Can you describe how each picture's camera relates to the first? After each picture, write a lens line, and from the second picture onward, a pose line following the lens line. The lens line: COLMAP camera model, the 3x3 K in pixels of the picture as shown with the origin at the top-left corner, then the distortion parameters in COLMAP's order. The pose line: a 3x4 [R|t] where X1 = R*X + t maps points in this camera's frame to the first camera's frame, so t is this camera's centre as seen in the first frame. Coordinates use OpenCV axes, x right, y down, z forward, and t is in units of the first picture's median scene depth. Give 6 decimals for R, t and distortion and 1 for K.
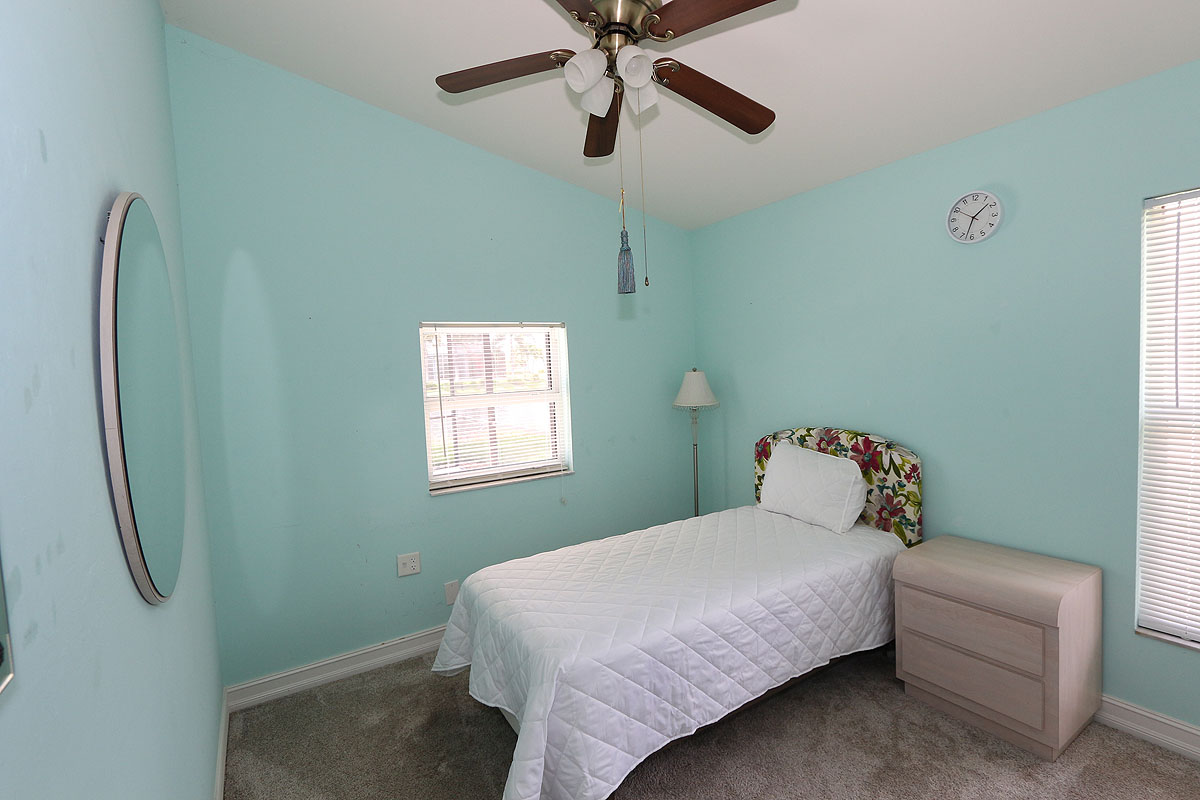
lens RADIAL K [[553.4, 0, 611.7], [0, 553.4, 395.3], [0, 0, 1]] dist [0.001110, 0.000235]
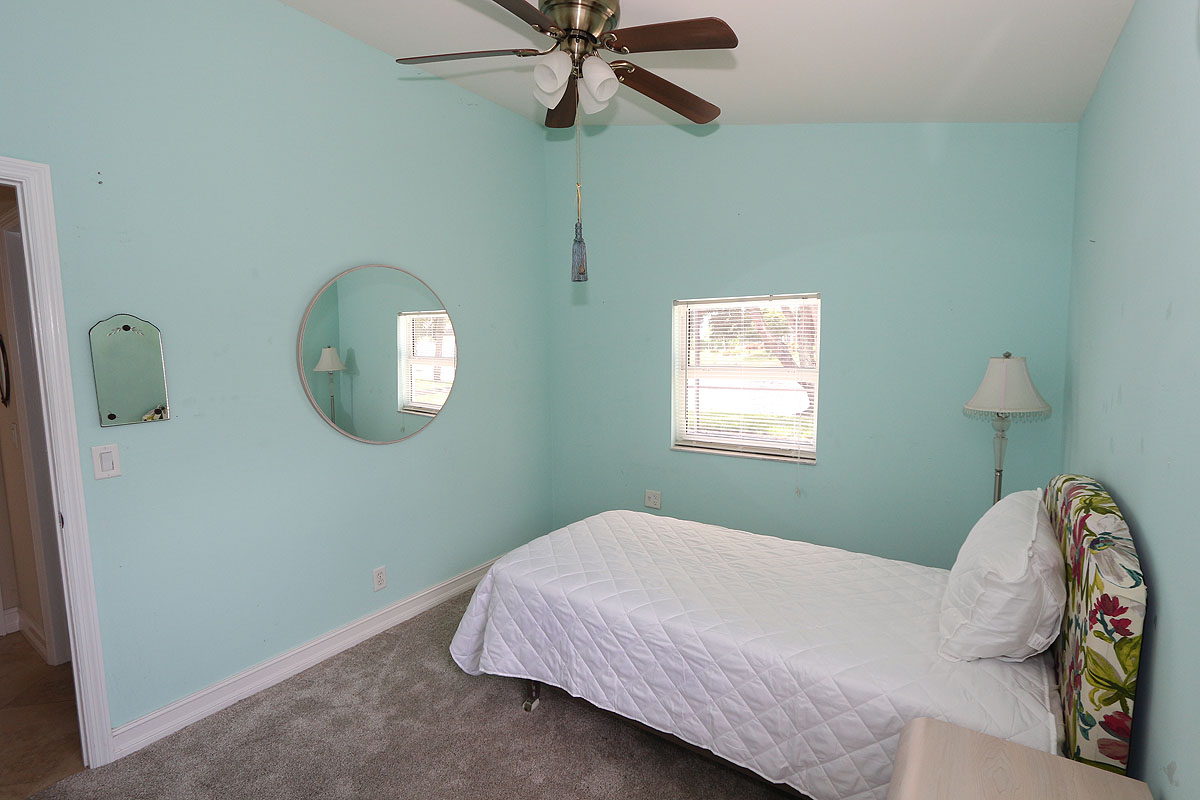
lens RADIAL K [[553.4, 0, 611.7], [0, 553.4, 395.3], [0, 0, 1]] dist [0.001110, 0.000235]
pose [[0.404486, 0.125566, -0.905883, 0.948753], [-0.058191, 0.992056, 0.111527, -0.078418], [0.912691, 0.007603, 0.408579, 0.554574]]
